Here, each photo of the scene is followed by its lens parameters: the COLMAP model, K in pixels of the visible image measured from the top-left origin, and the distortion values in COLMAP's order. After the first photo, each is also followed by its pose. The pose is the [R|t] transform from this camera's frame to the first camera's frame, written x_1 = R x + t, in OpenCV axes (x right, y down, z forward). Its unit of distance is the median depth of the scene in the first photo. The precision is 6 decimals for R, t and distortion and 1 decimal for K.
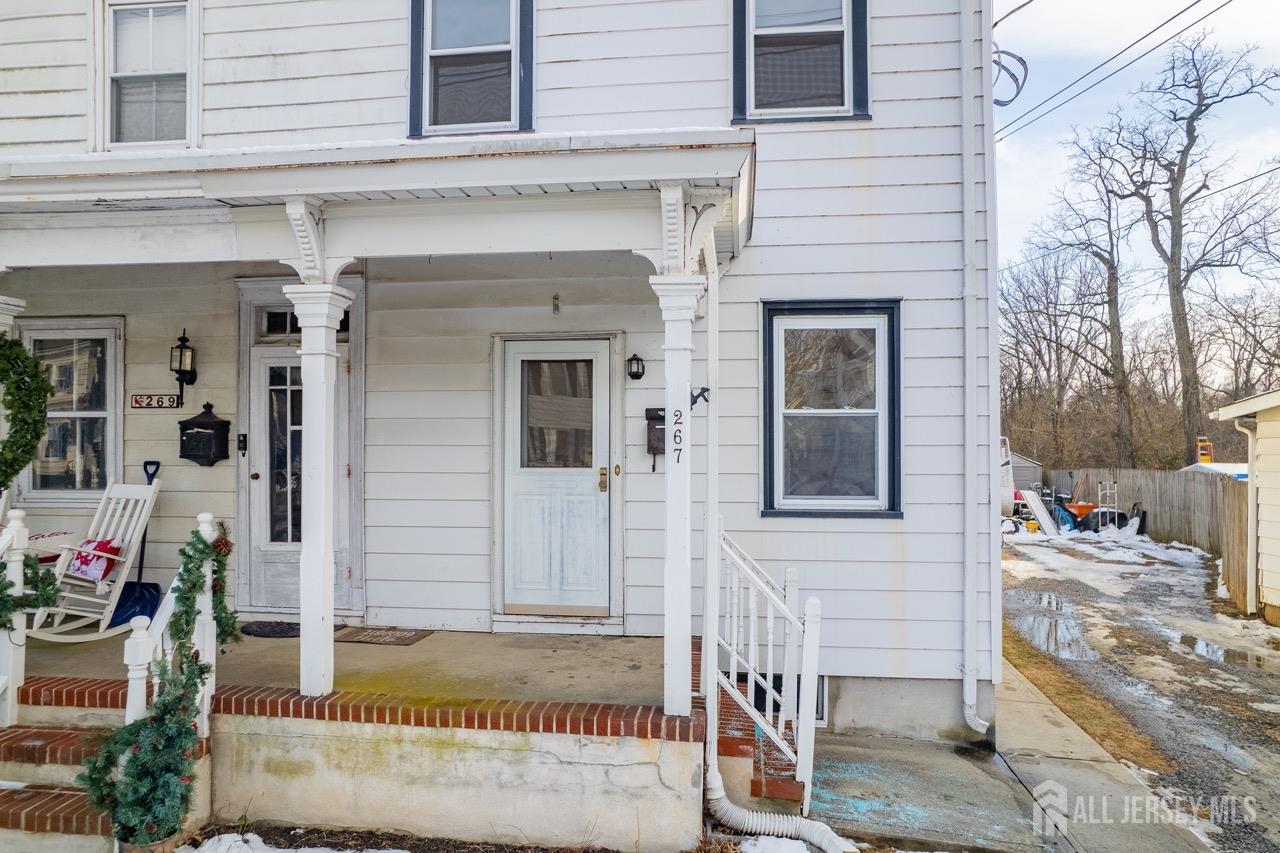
lens RADIAL K [[822.3, 0, 636.6], [0, 822.3, 435.2], [0, 0, 1]] dist [-0.080499, 0.072724]
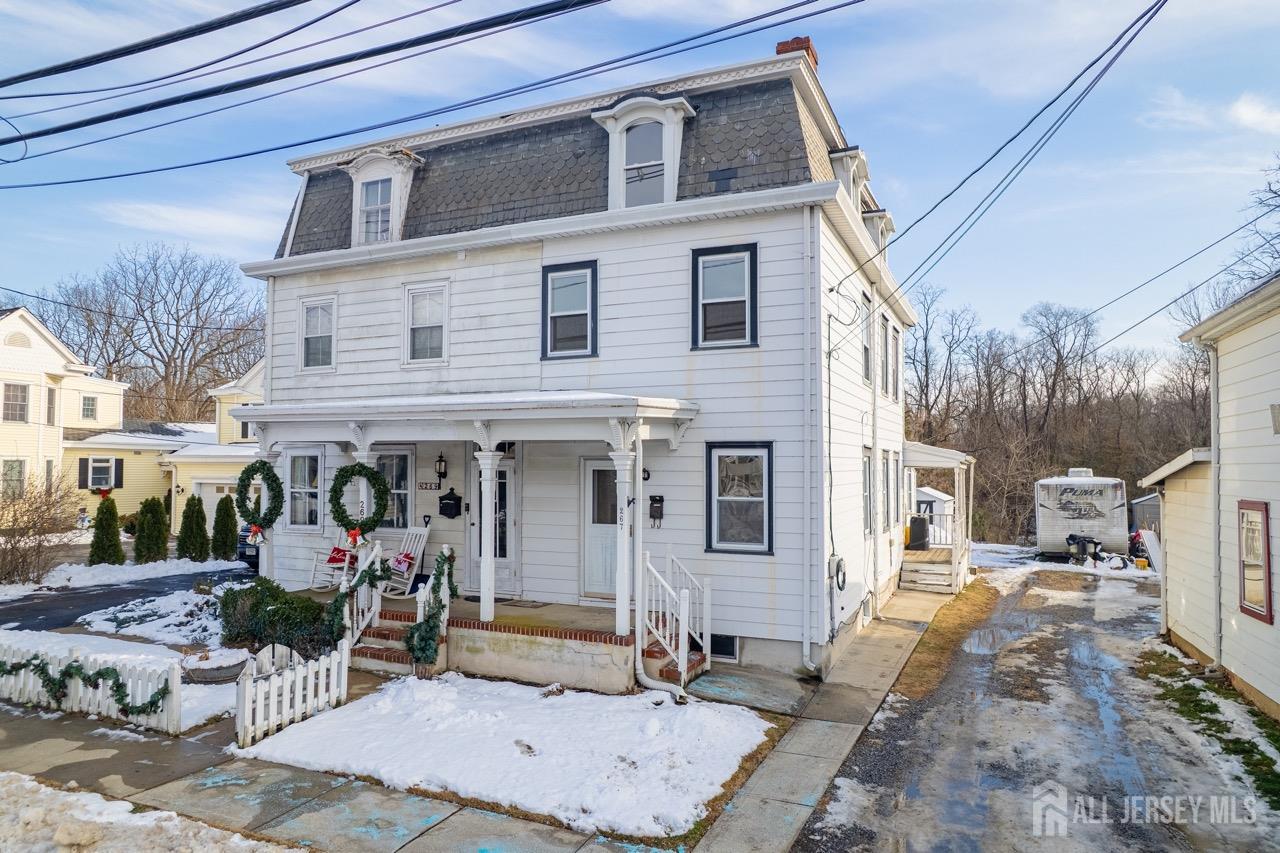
lens RADIAL K [[818.0, 0, 636.9], [0, 818.0, 433.0], [0, 0, 1]] dist [-0.073960, 0.060466]
pose [[0.956854, -0.009306, -0.290419, 0.548927], [0.001196, 0.999605, -0.028093, -0.126809], [0.290565, 0.026534, 0.956487, -0.889797]]
